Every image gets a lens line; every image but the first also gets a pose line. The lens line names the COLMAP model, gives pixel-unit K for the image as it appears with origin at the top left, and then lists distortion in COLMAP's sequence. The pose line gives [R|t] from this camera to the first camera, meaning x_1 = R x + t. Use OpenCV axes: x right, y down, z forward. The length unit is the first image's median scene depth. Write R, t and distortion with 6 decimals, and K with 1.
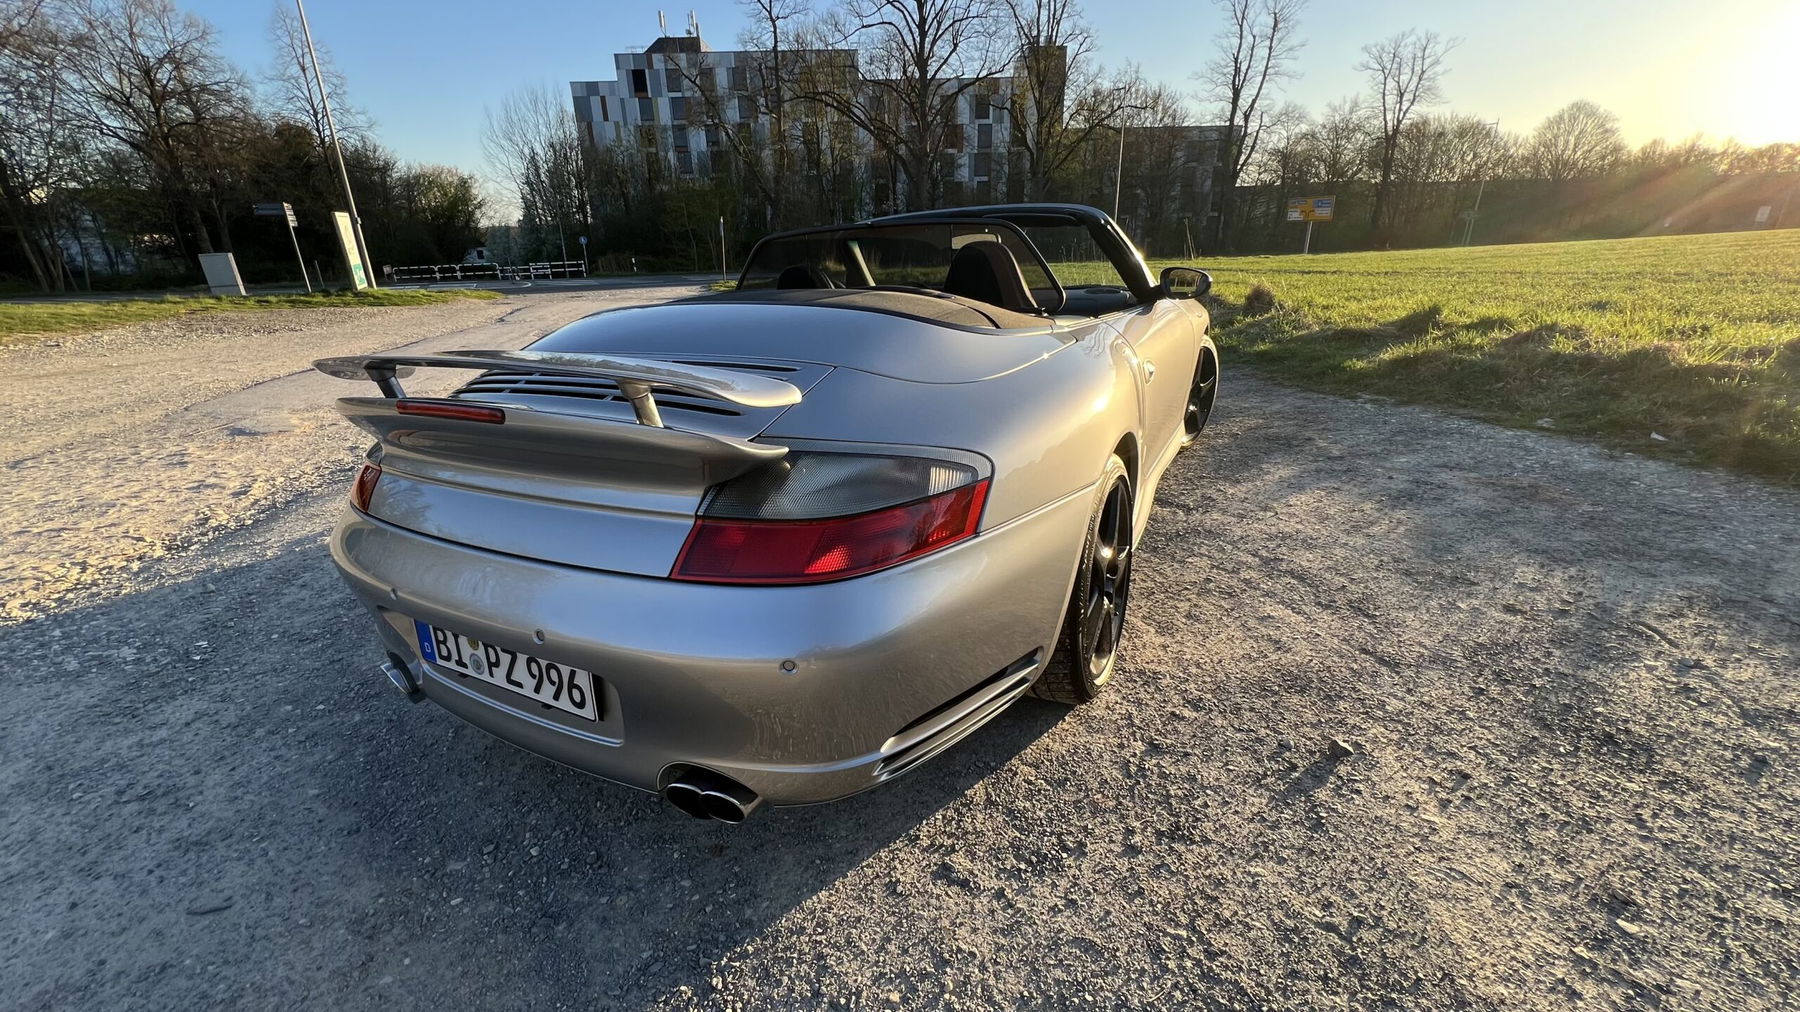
lens RADIAL K [[717.8, 0, 895.9], [0, 717.8, 498.9], [0, 0, 1]] dist [-0.004711, 0.000183]
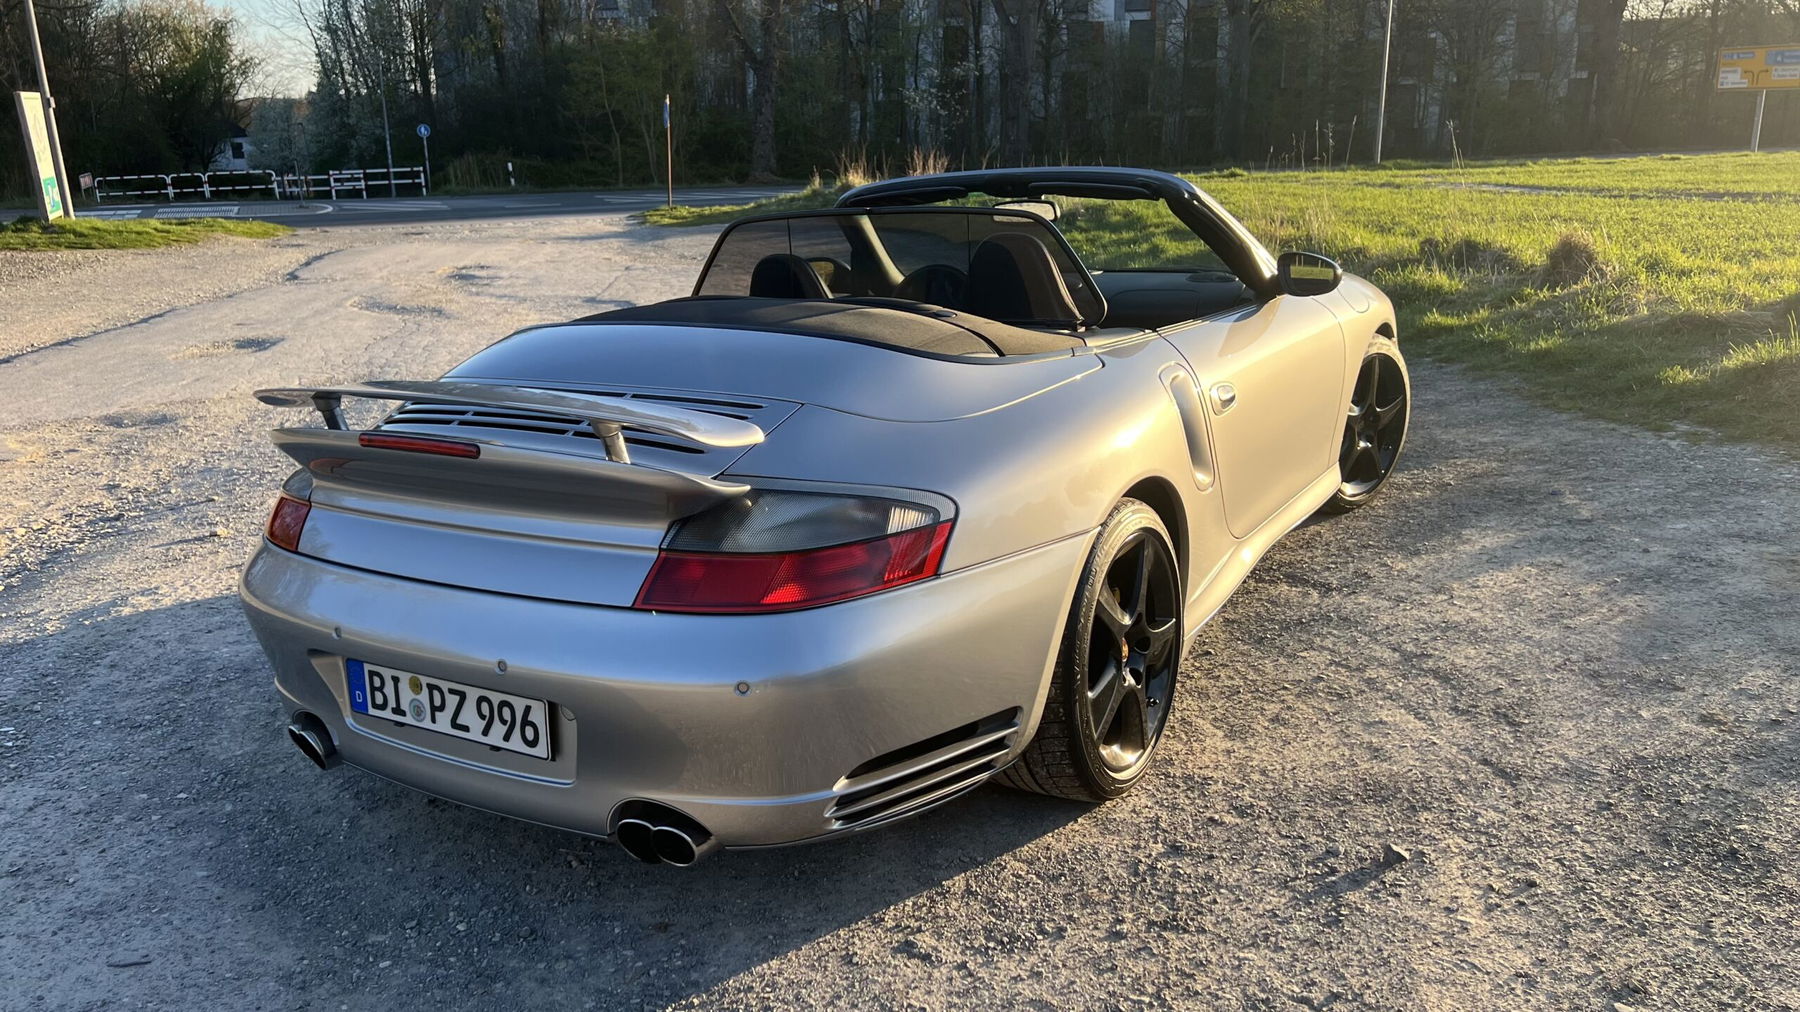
lens RADIAL K [[1350.0, 0, 895.7], [0, 1350.0, 498.5], [0, 0, 1]] dist [0.067825, -0.088509]
pose [[0.998058, 0.014798, -0.060502, 0.121530], [-0.019350, 0.996969, -0.075359, 0.061509], [0.059203, 0.076383, 0.995319, -0.629020]]
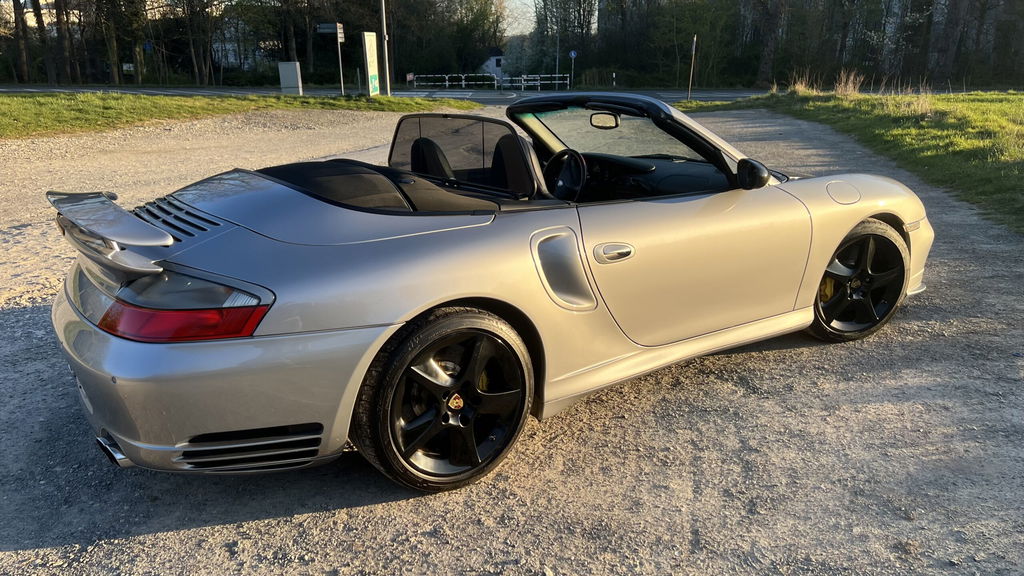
lens RADIAL K [[768.0, 0, 509.6], [0, 768.0, 283.8], [0, 0, 1]] dist [0.067825, -0.088509]
pose [[0.876917, 0.152686, -0.455746, 1.052326], [-0.176558, 0.984240, -0.009977, -0.116934], [0.447040, 0.089214, 0.890054, -0.254762]]
